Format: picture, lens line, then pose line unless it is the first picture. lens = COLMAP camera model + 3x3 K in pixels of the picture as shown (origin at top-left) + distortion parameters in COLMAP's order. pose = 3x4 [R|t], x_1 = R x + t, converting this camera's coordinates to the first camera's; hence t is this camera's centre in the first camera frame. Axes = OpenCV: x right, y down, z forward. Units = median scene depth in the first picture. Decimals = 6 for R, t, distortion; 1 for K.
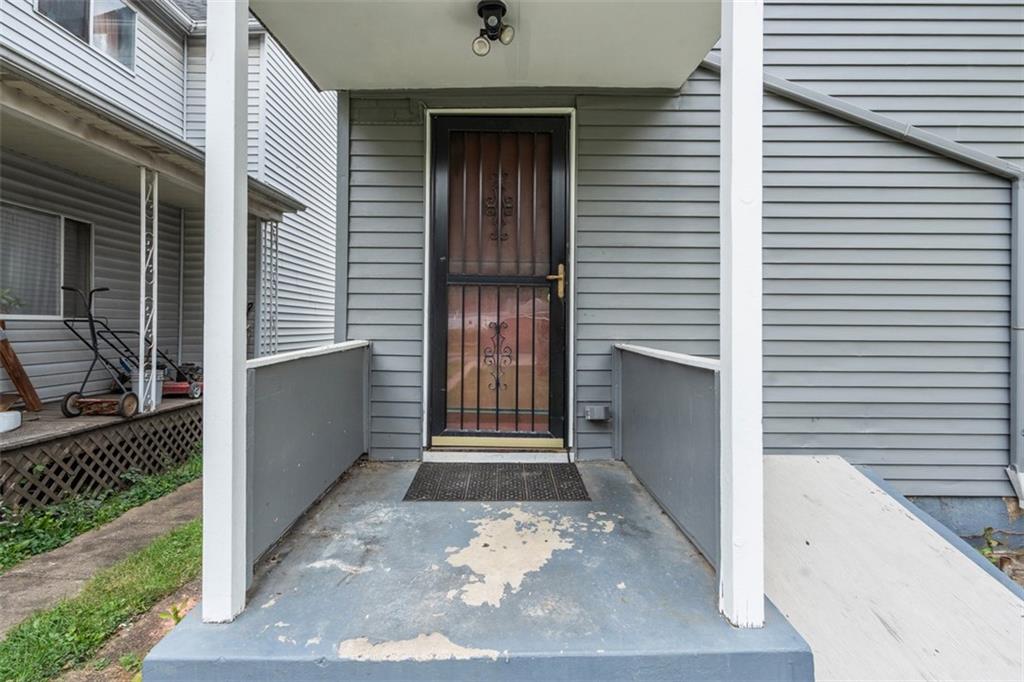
lens RADIAL K [[529.9, 0, 512.1], [0, 529.9, 336.2], [0, 0, 1]] dist [-0.005262, -0.000509]
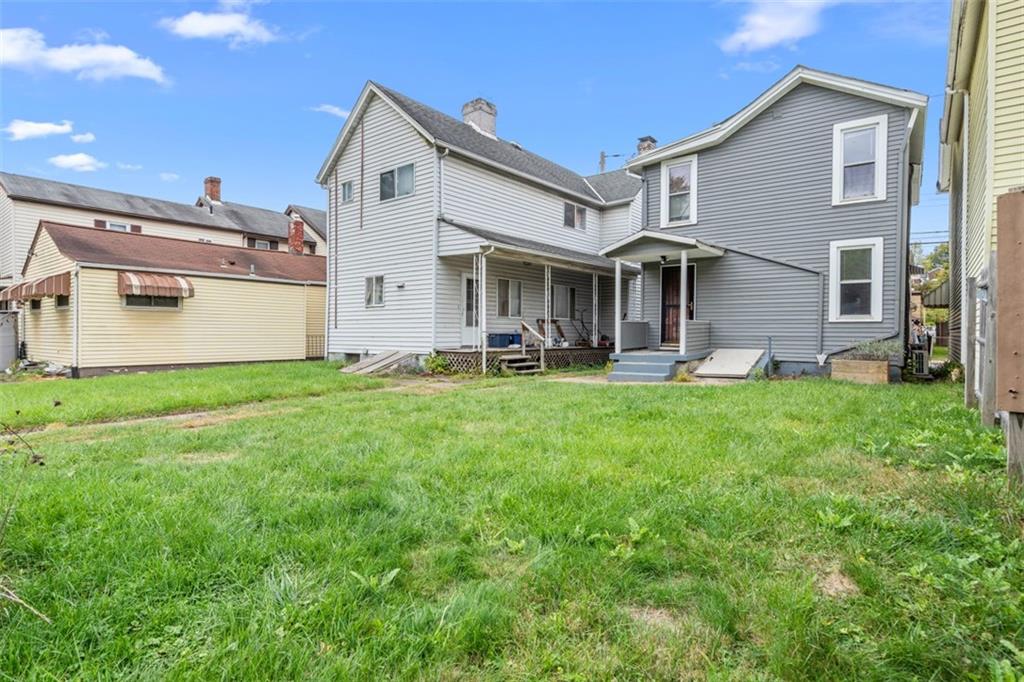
lens RADIAL K [[529.9, 0, 513.7], [0, 529.9, 339.2], [0, 0, 1]] dist [-0.005262, -0.000509]
pose [[0.787712, 0.007442, -0.615999, 1.019875], [-0.020246, 0.999700, -0.013811, 0.161942], [0.615711, 0.023351, 0.787626, -2.044026]]
